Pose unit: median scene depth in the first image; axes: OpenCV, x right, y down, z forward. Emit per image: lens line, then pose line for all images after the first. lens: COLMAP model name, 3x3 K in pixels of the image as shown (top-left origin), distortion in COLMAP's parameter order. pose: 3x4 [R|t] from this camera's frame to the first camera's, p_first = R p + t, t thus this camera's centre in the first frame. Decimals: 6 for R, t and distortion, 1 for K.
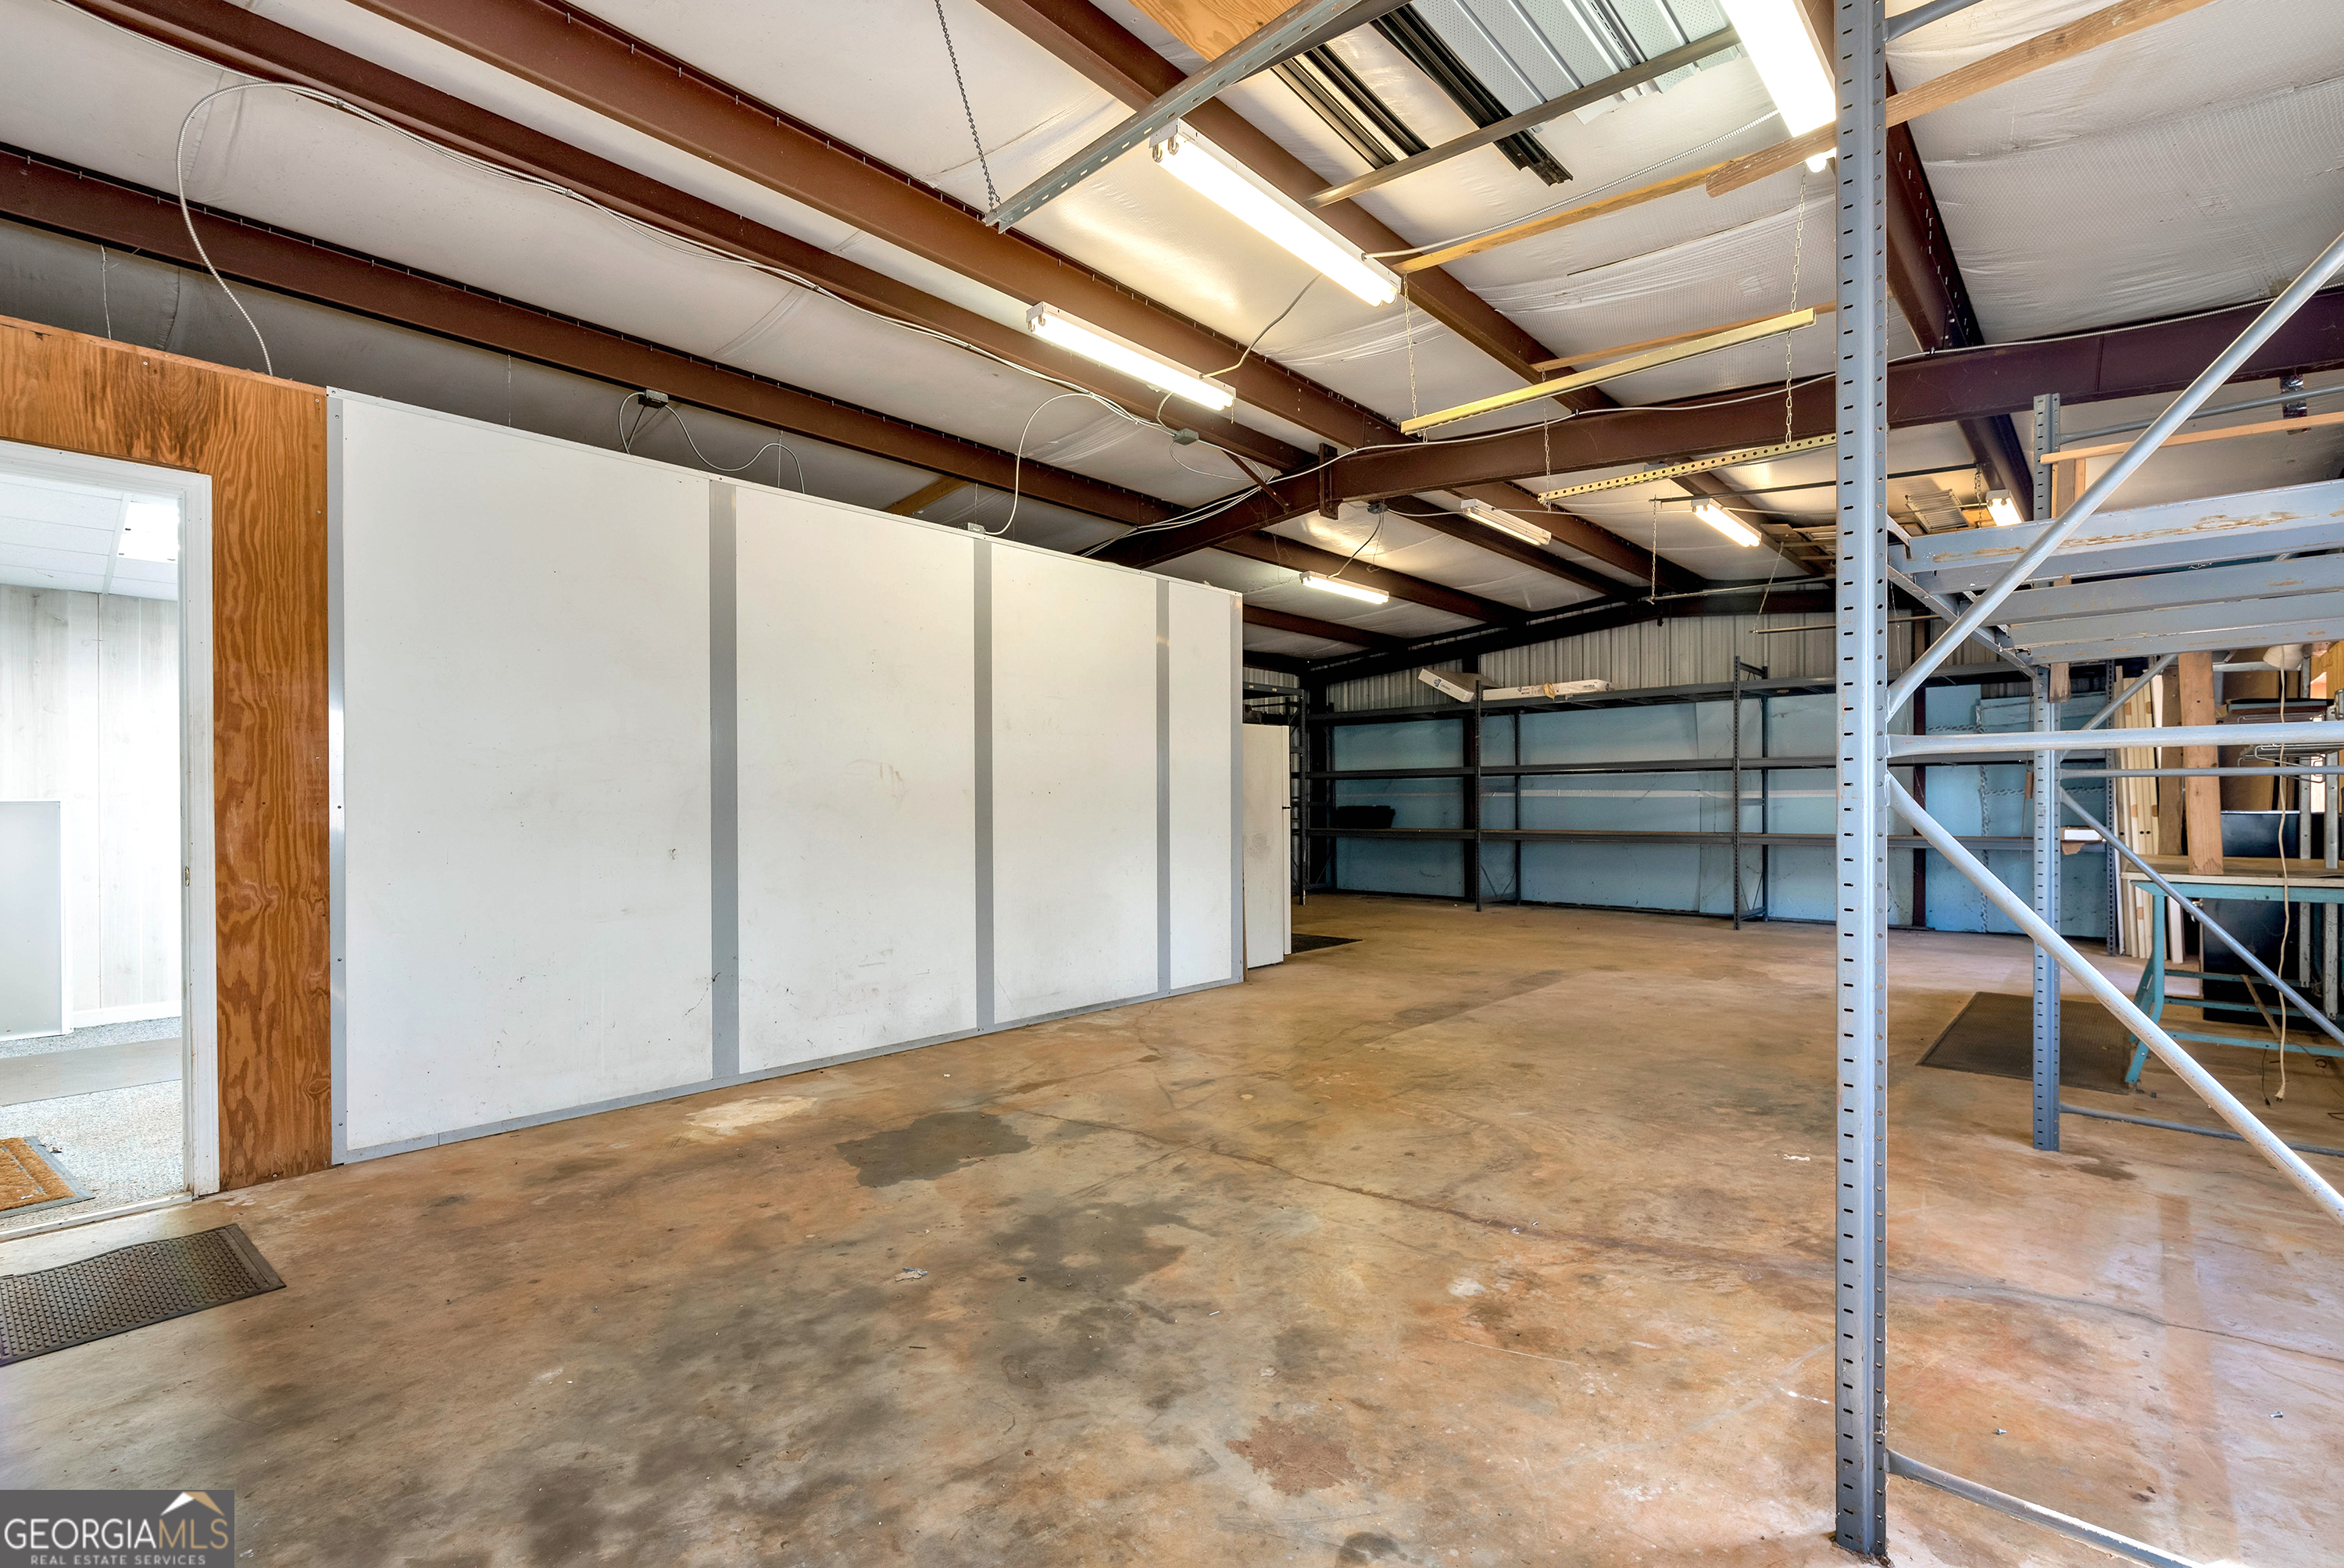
lens RADIAL K [[1057.3, 0, 1177.2], [0, 1057.3, 804.8], [0, 0, 1]] dist [0.002093, 0.000345]
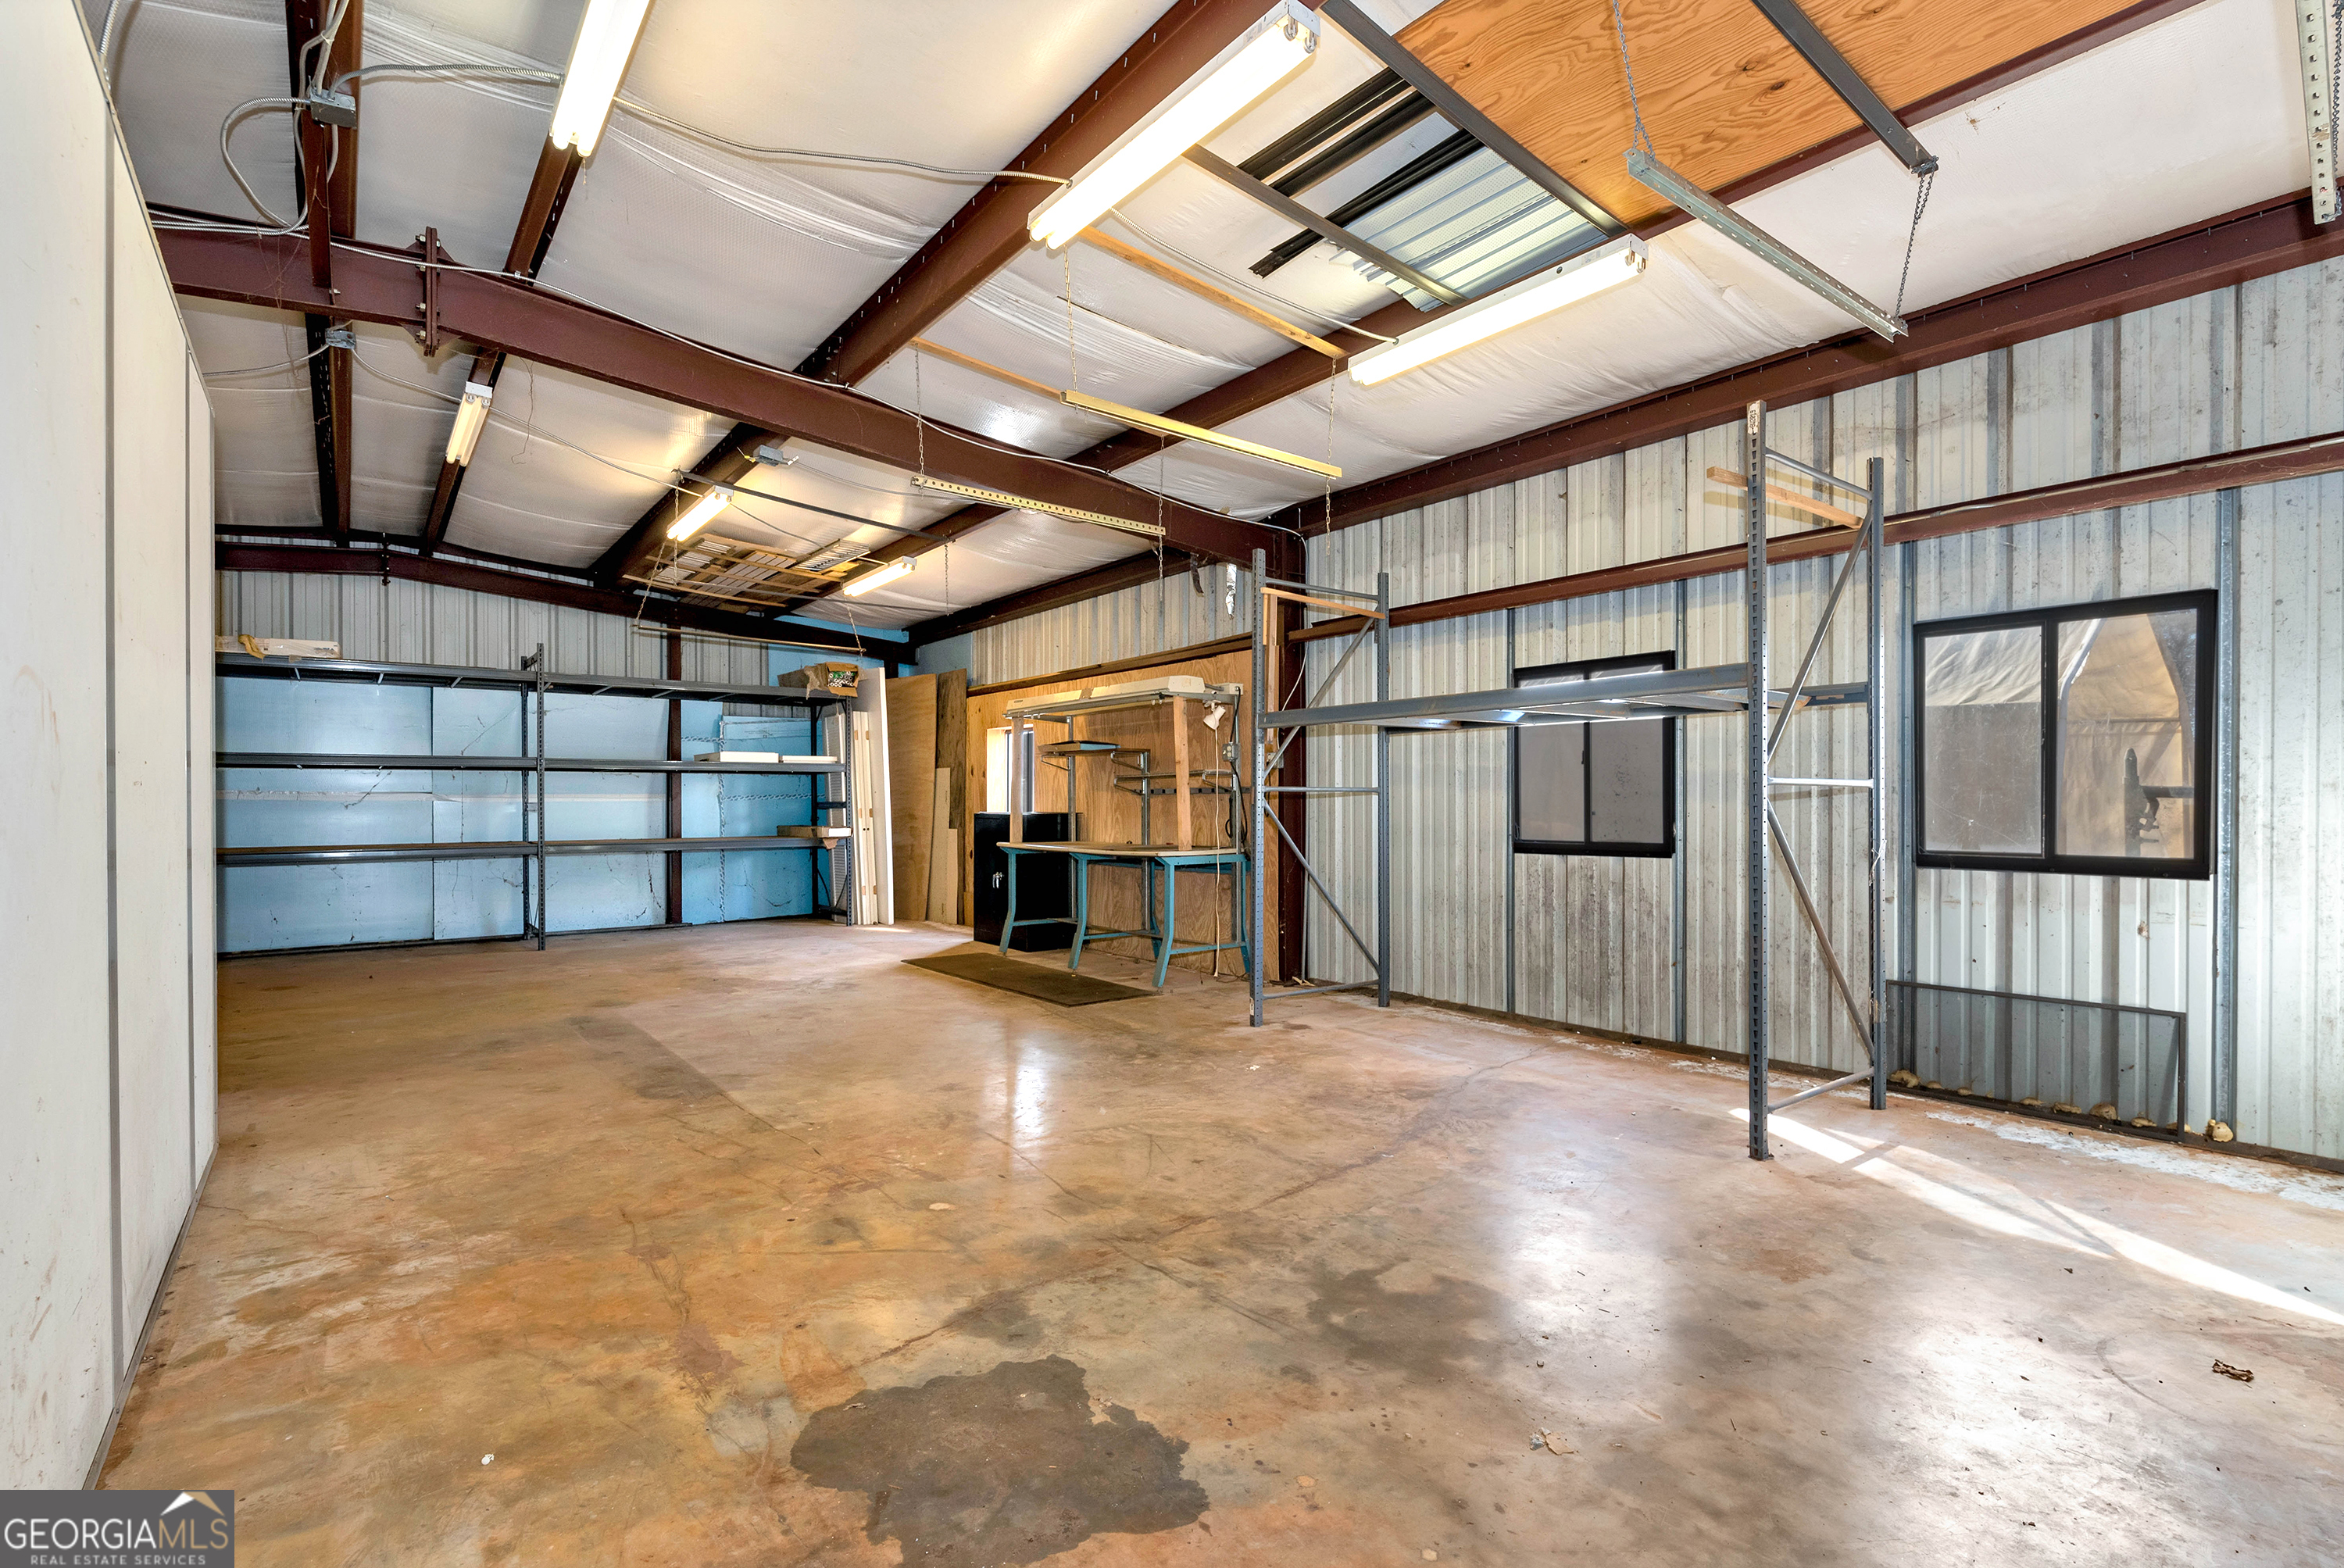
lens RADIAL K [[1057.3, 0, 1242.9], [0, 1057.3, 793.6], [0, 0, 1]] dist [0.002093, 0.000345]
pose [[0.131098, 0.013735, 0.991274, -0.772652], [0.001361, 0.999901, -0.014035, 0.001555], [-0.991368, 0.003189, 0.131067, 0.845389]]
